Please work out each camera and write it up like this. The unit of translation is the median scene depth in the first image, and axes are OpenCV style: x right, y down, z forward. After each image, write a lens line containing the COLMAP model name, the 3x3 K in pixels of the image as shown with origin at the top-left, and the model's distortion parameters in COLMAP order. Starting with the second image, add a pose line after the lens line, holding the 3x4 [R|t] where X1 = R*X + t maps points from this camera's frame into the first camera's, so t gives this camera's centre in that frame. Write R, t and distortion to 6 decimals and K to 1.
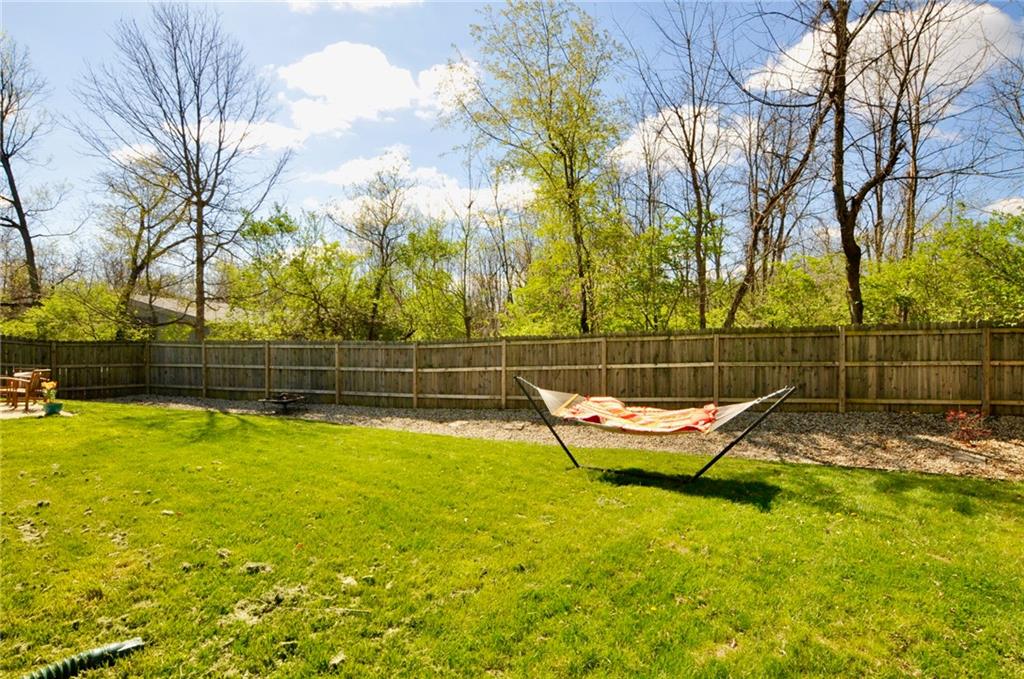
lens RADIAL K [[506.0, 0, 512.4], [0, 506.0, 354.0], [0, 0, 1]] dist [0.001716, 0.000427]
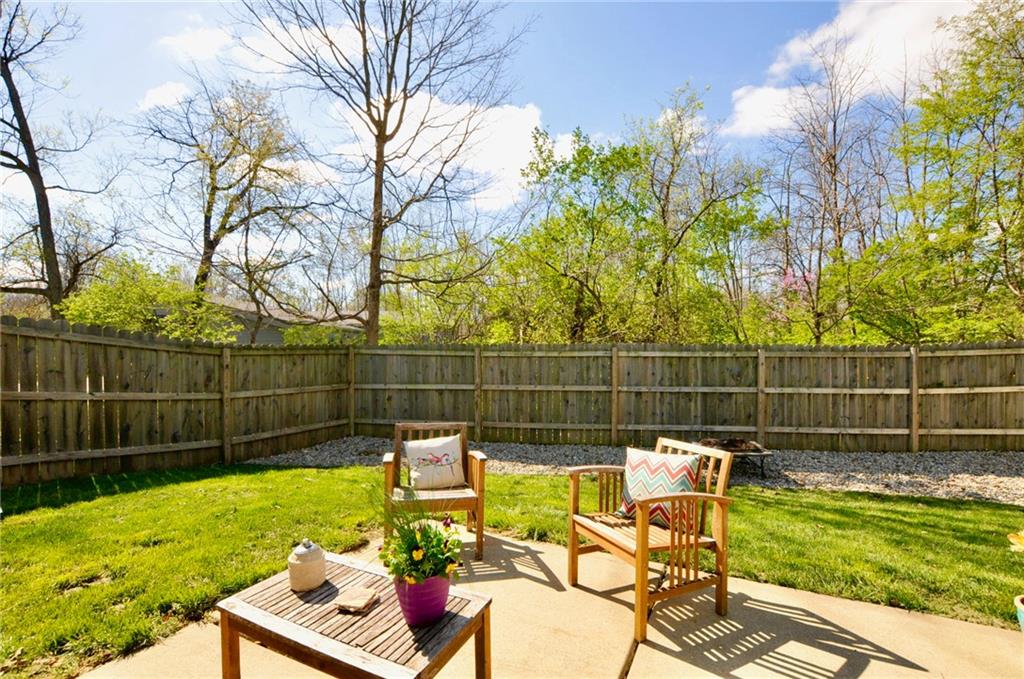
lens RADIAL K [[433.9, 0, 512.6], [0, 433.9, 364.2], [0, 0, 1]] dist [-0.020241, -0.000575]
pose [[0.979818, -0.008356, 0.199719, -0.723441], [0.006212, 0.999916, 0.011361, -0.009901], [-0.199797, -0.009891, 0.979787, 0.537054]]
